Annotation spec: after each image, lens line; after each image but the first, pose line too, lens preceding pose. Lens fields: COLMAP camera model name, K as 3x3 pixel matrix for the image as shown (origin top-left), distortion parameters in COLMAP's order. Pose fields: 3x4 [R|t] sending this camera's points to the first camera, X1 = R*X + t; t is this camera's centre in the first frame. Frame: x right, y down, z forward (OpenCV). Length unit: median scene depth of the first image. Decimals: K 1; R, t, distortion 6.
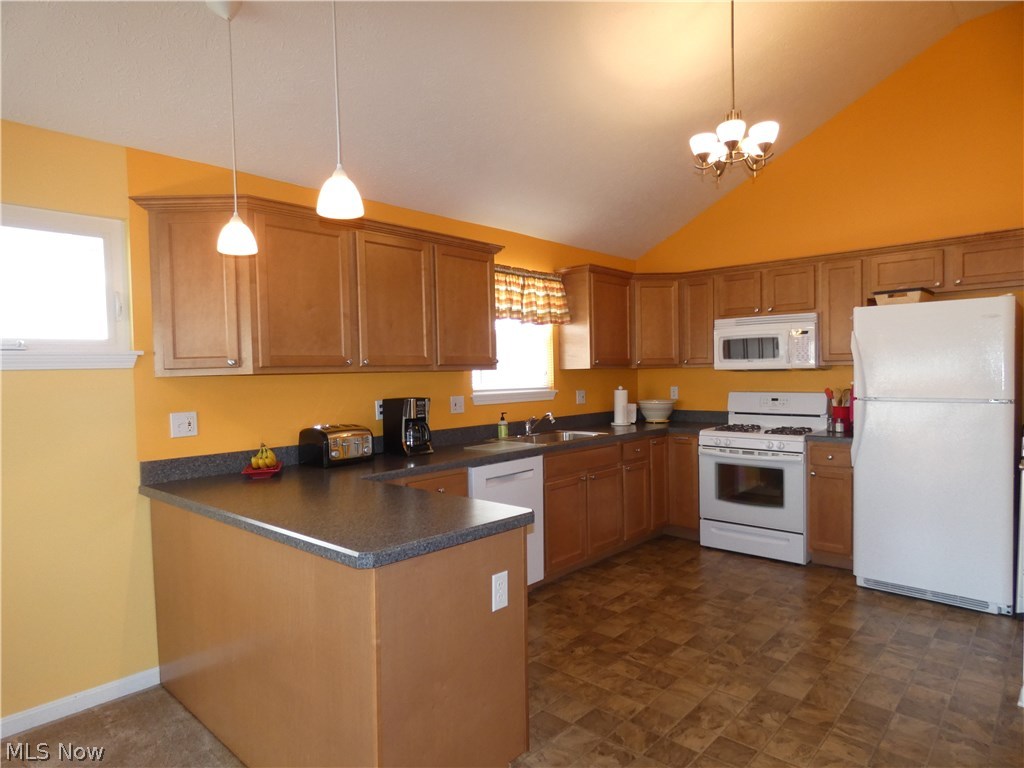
lens RADIAL K [[613.0, 0, 505.1], [0, 613.0, 386.6], [0, 0, 1]] dist [-0.005908, 0.021643]
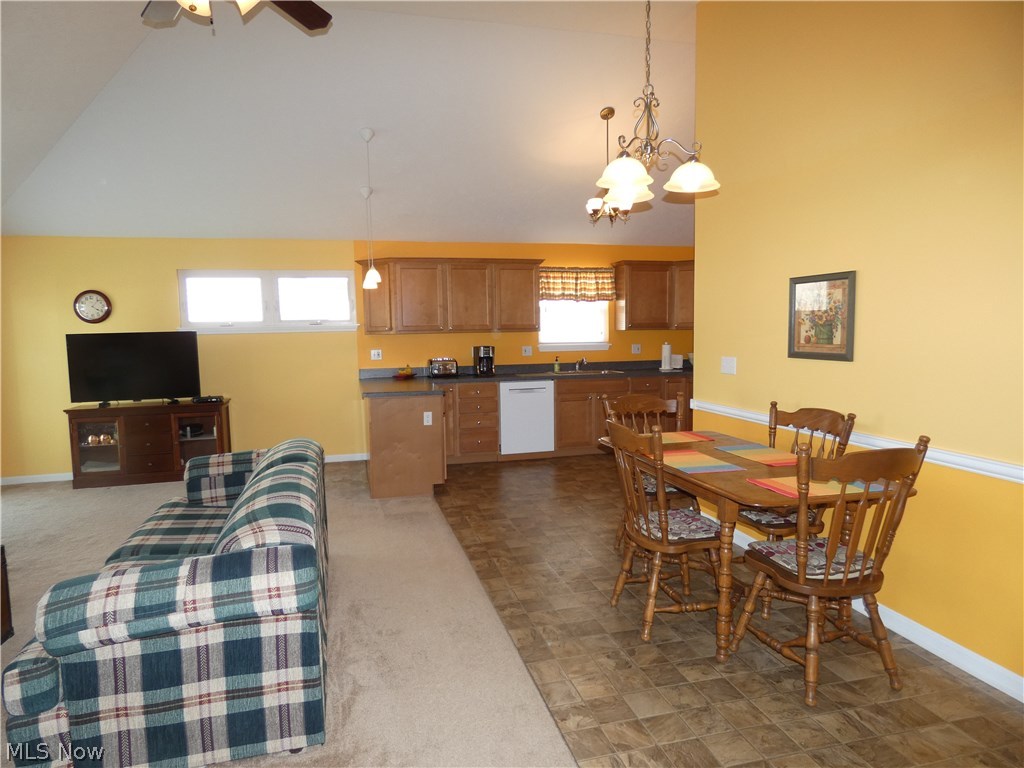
lens RADIAL K [[622.4, 0, 505.6], [0, 622.4, 383.6], [0, 0, 1]] dist [-0.000977, -0.004193]
pose [[0.842659, 0.051718, -0.535959, 0.785345], [-0.013513, 0.997094, 0.074969, -0.009466], [0.538279, -0.055931, 0.840909, -0.499070]]
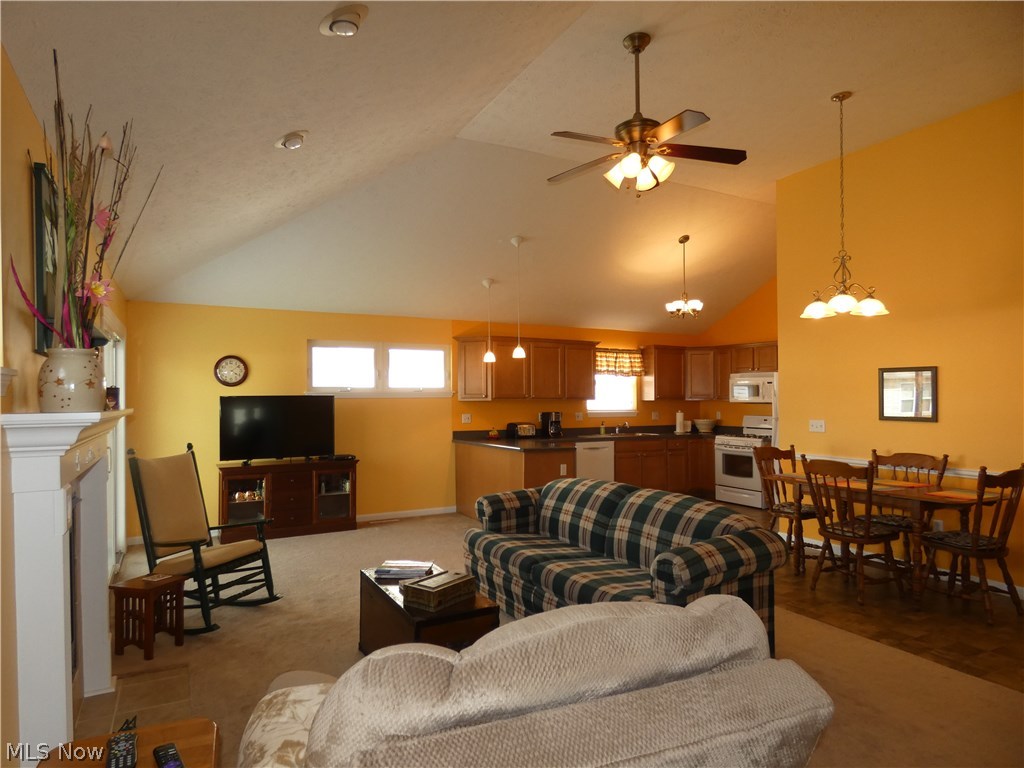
lens RADIAL K [[622.4, 0, 505.6], [0, 622.4, 383.6], [0, 0, 1]] dist [-0.000977, -0.004193]
pose [[0.949042, 0.011747, -0.314930, 0.332914], [-0.025975, 0.998821, -0.041018, 0.010403], [0.314077, 0.047108, 0.948228, -1.030312]]
